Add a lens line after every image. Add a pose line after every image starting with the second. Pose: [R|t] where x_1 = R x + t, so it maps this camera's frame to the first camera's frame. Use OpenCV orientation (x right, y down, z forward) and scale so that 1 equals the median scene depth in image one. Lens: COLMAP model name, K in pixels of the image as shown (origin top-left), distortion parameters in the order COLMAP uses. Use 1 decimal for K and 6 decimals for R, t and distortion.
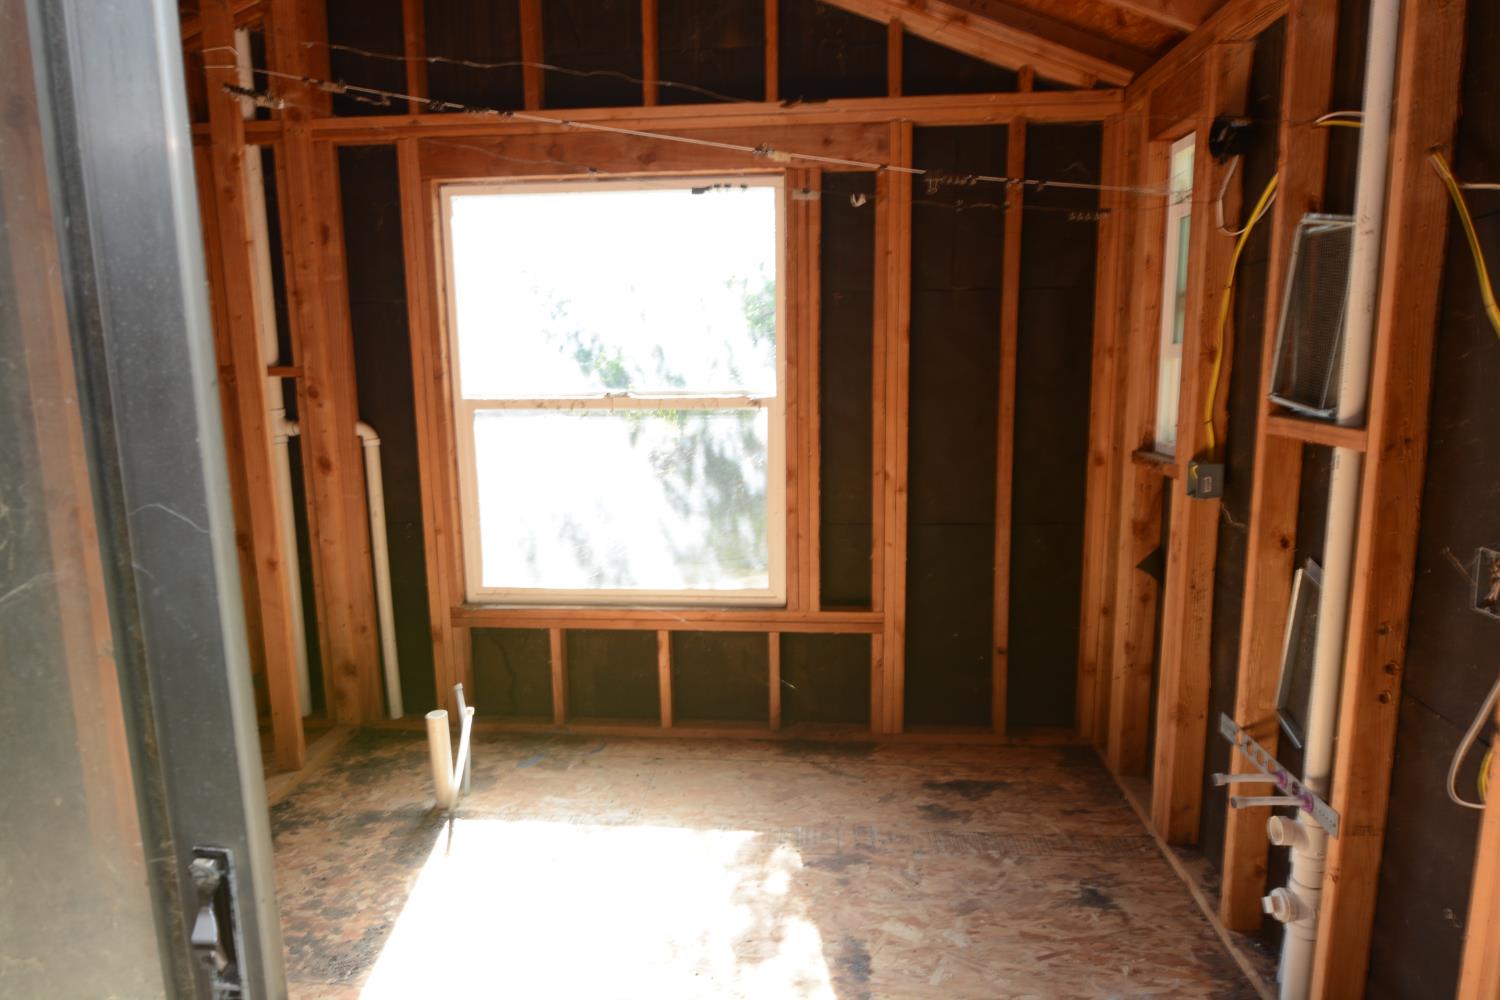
lens RADIAL K [[914.2, 0, 749.1], [0, 914.2, 503.3], [0, 0, 1]] dist [-0.008562, -0.004910]
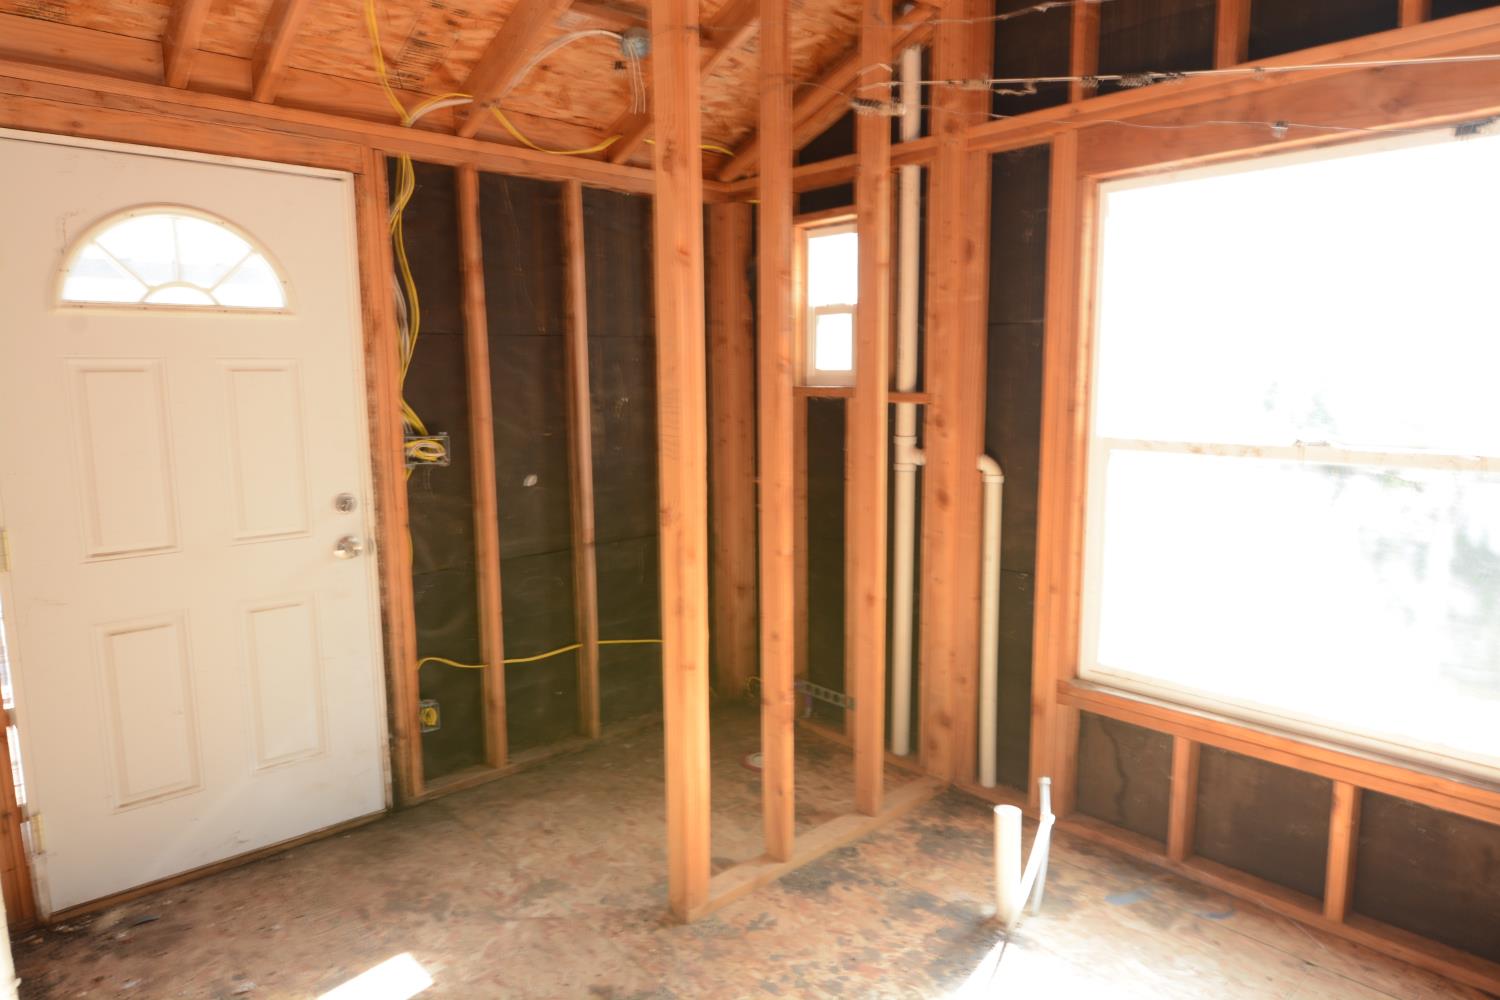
lens RADIAL K [[914.2, 0, 746.9], [0, 914.2, 501.2], [0, 0, 1]] dist [-0.008562, -0.004910]
pose [[0.733075, 0.101127, -0.672588, 0.016334], [-0.114932, 0.993082, 0.024048, -0.040008], [0.670367, 0.059673, 0.739627, 0.179208]]
